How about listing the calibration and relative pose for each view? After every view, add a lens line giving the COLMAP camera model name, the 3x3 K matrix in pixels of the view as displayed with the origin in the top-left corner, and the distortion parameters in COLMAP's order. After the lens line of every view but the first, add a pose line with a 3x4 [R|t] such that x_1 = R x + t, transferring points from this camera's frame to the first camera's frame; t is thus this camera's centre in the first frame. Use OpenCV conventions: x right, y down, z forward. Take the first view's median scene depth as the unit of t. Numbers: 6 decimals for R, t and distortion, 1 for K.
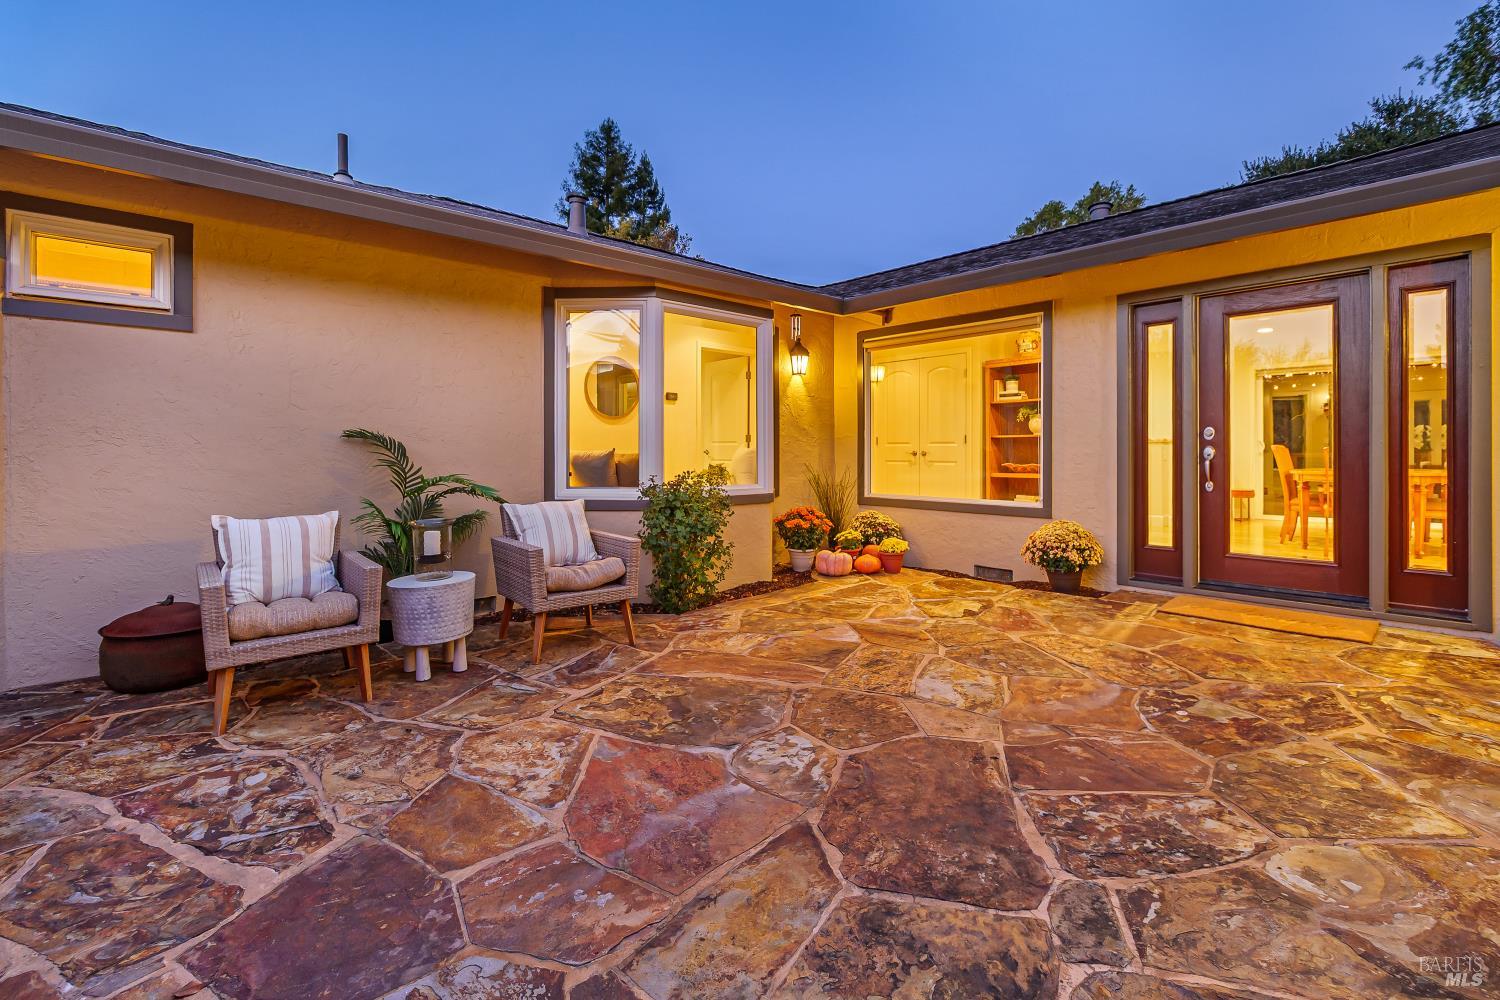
lens RADIAL K [[667.0, 0, 751.4], [0, 667.0, 450.9], [0, 0, 1]] dist [-0.001259, -0.000410]
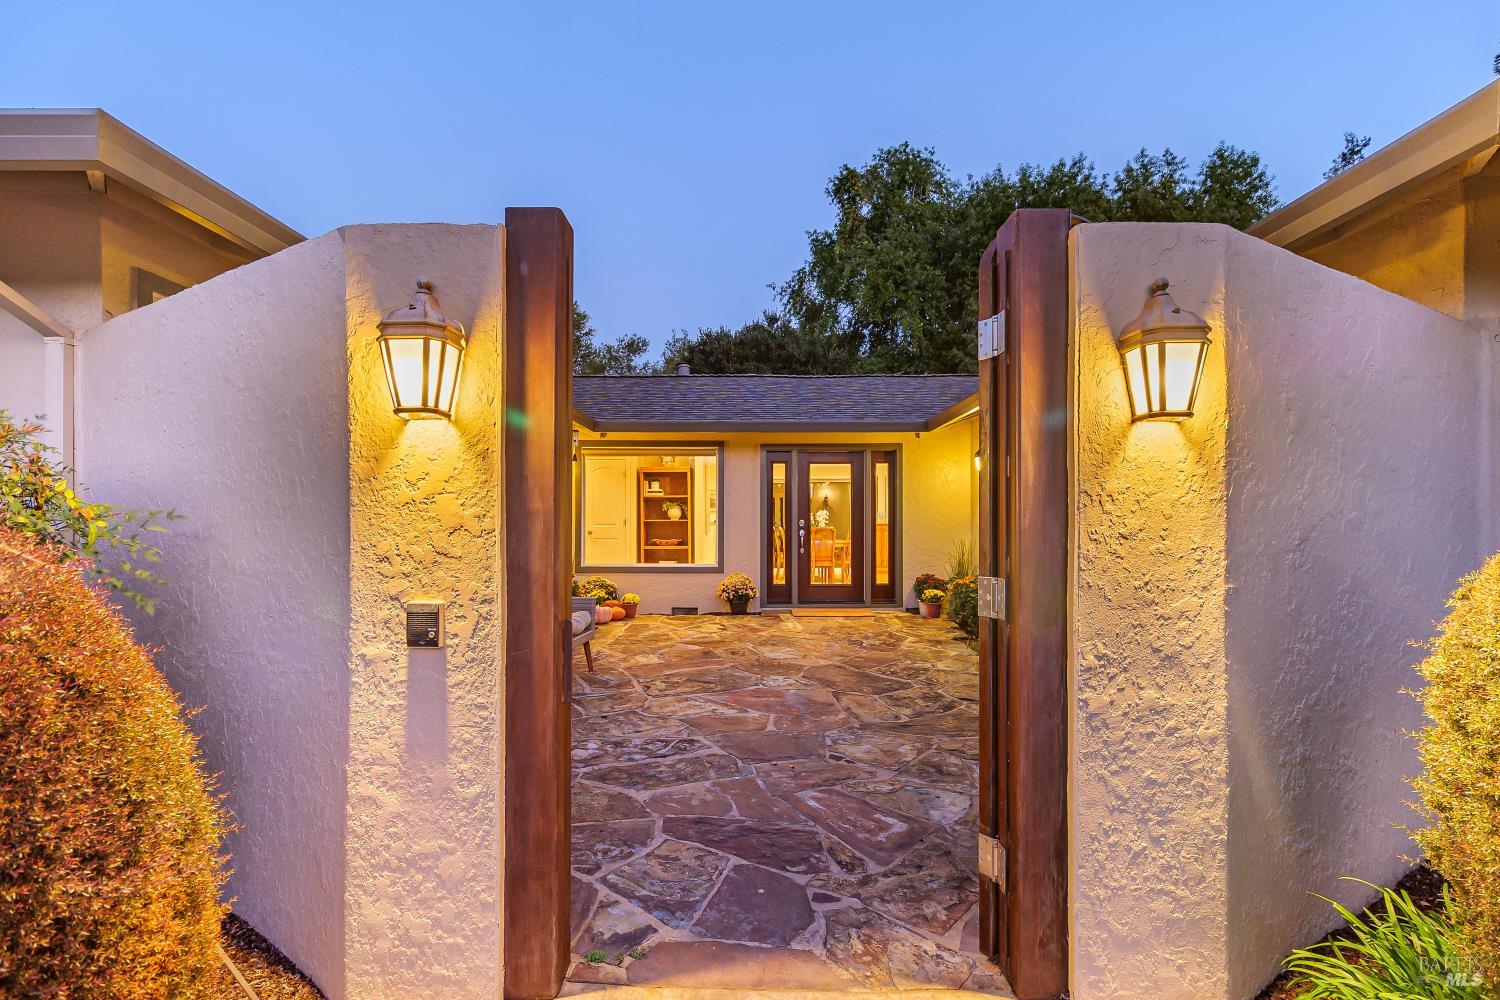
lens RADIAL K [[658.9, 0, 747.8], [0, 658.9, 523.1], [0, 0, 1]] dist [-0.000619, -0.000281]
pose [[0.677898, 0.003809, 0.735146, -1.366024], [-0.003223, 0.999992, -0.002210, -0.036198], [-0.735149, -0.000872, 0.677905, -0.293123]]
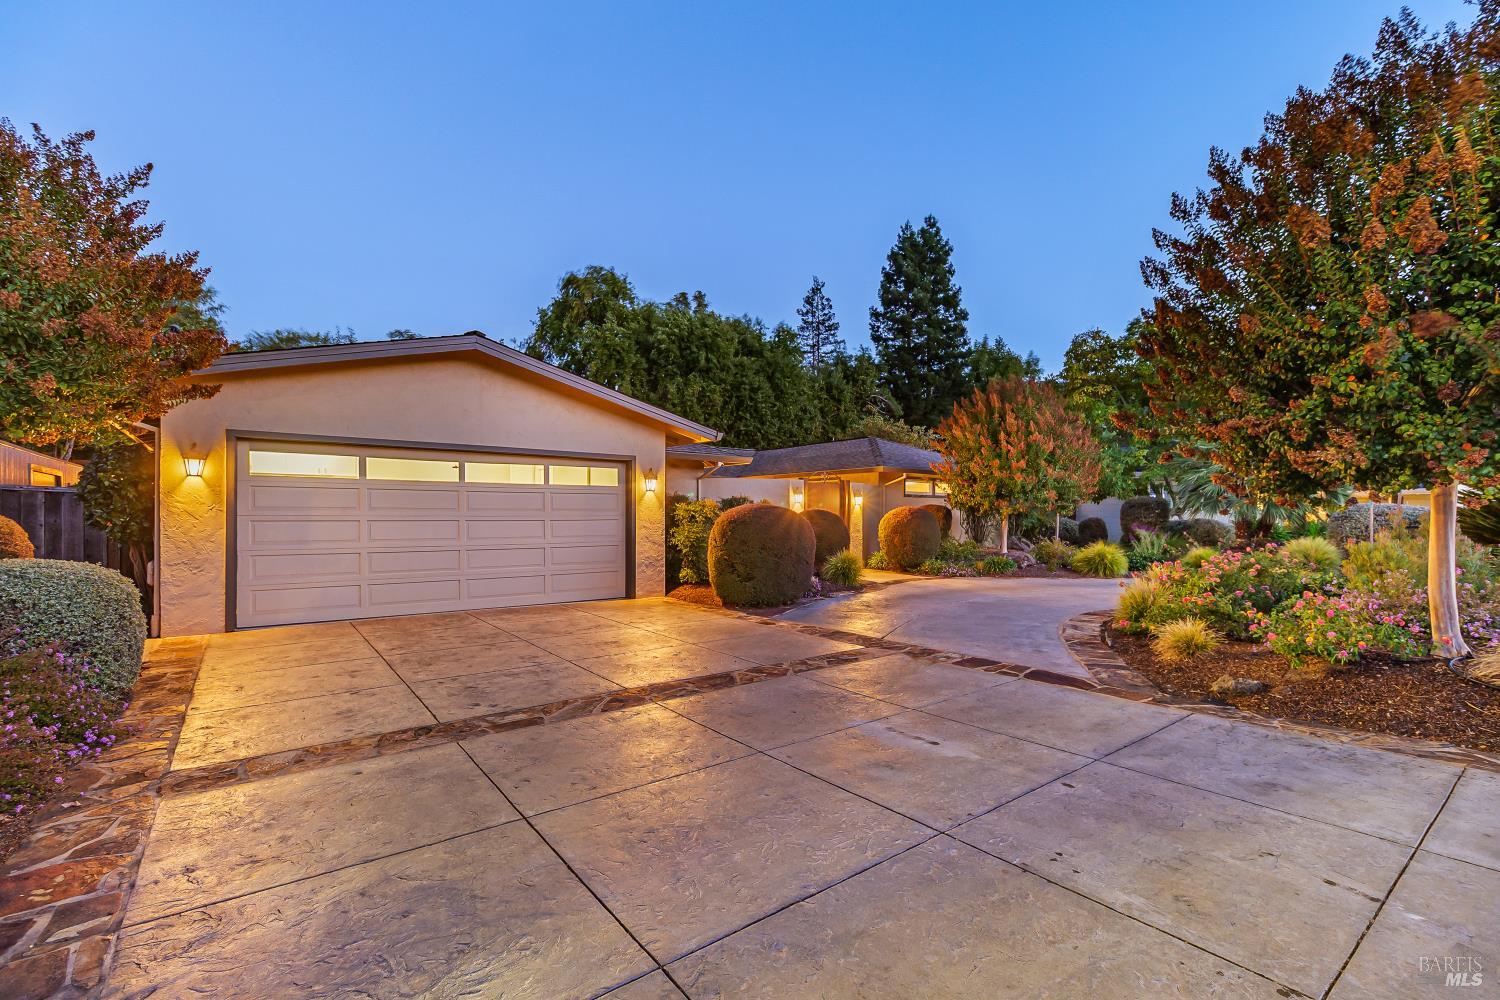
lens RADIAL K [[653.6, 0, 747.0], [0, 653.6, 502.5], [0, 0, 1]] dist [-0.001144, -0.000186]
pose [[0.090418, 0.026542, 0.995550, -6.370763], [-0.001052, 0.999647, -0.026556, -0.004805], [-0.995903, 0.001354, 0.090414, 0.286382]]
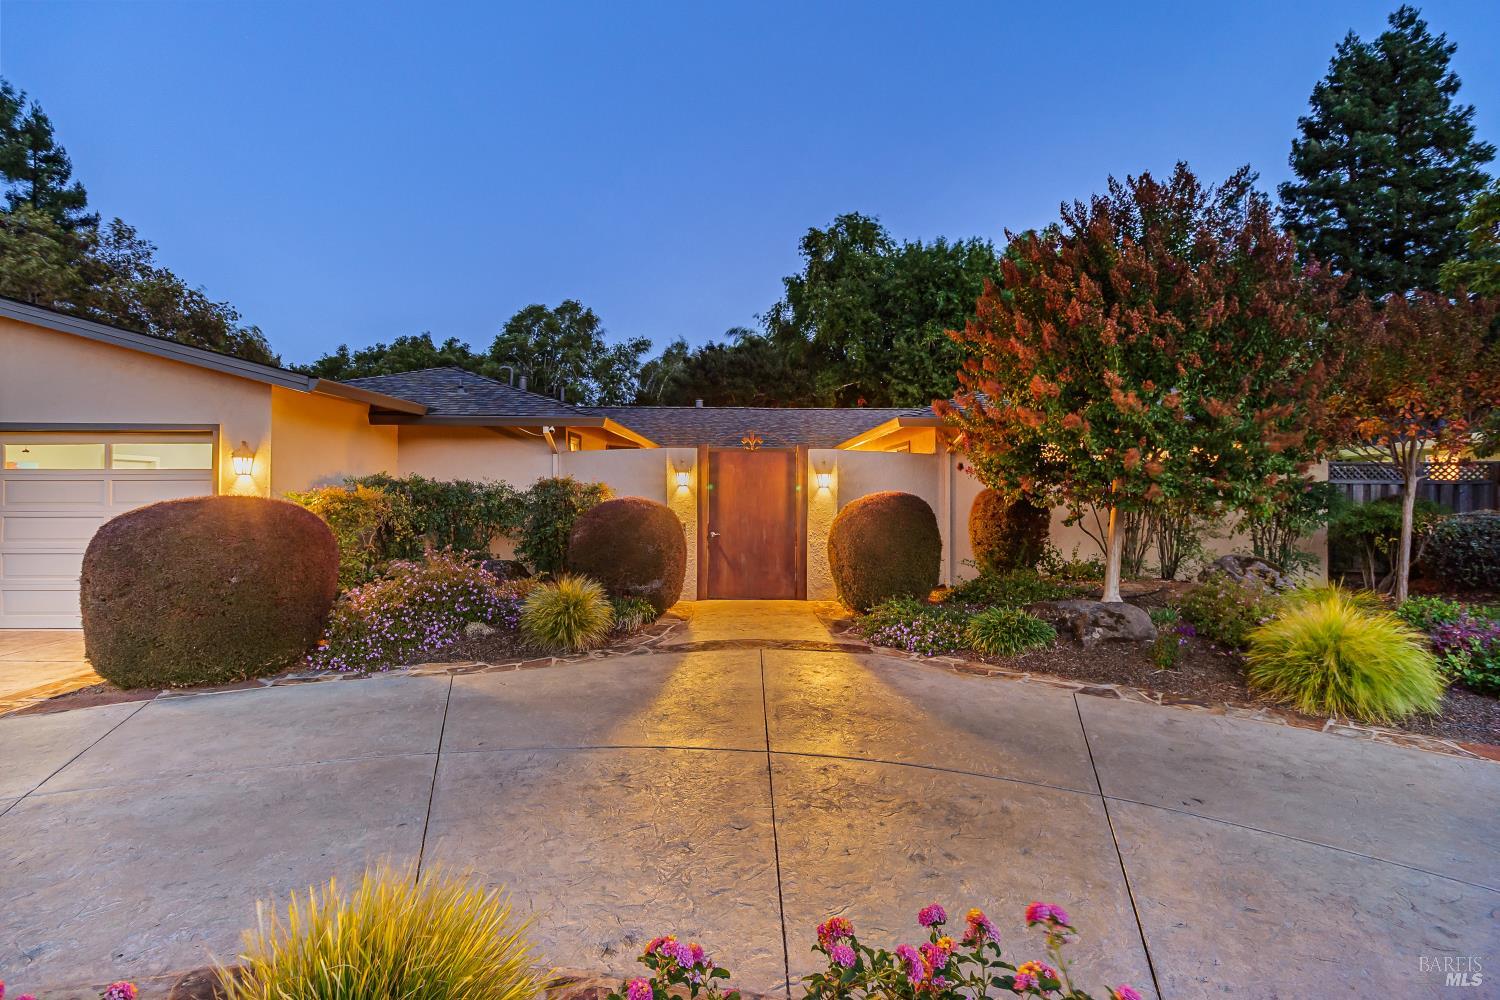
lens RADIAL K [[645.1, 0, 747.7], [0, 645.1, 476.2], [0, 0, 1]] dist [-0.001944, -0.000501]
pose [[0.662343, 0.024892, 0.748787, -3.329508], [-0.007260, 0.999614, -0.026809, -0.105641], [-0.749166, 0.012321, 0.662268, -2.043456]]
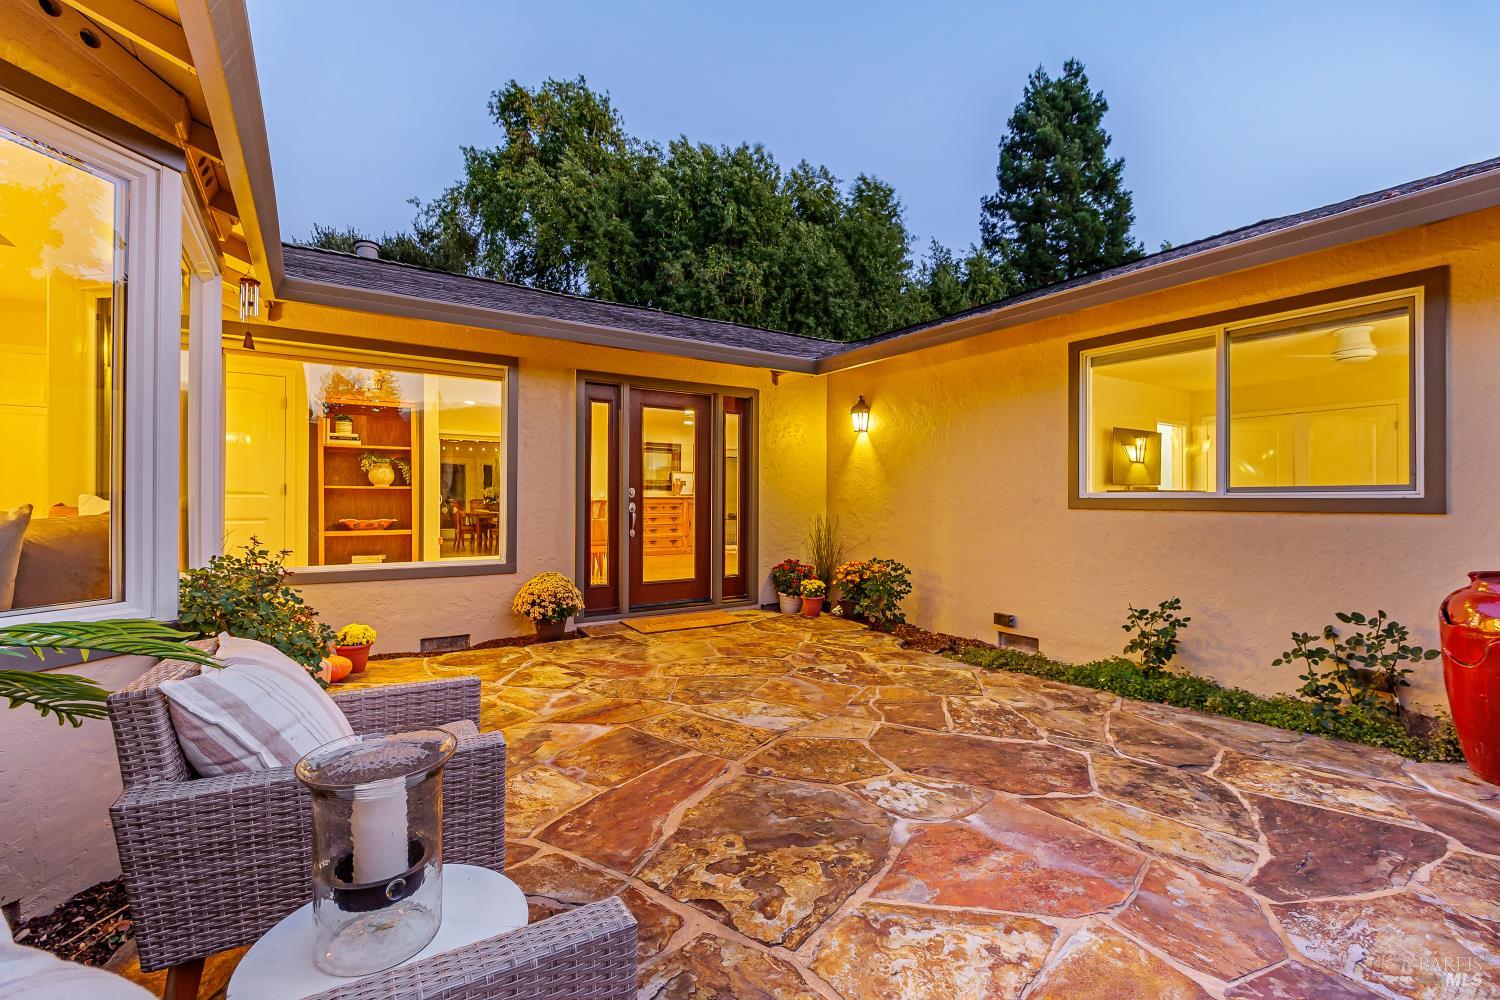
lens RADIAL K [[653.5, 0, 752.5], [0, 653.5, 496.4], [0, 0, 1]] dist [-0.000084, -0.000580]
pose [[0.151732, 0.010462, 0.988366, -0.913021], [-0.006245, 0.999934, -0.009626, -0.014554], [-0.988402, -0.004712, 0.151787, 0.953588]]
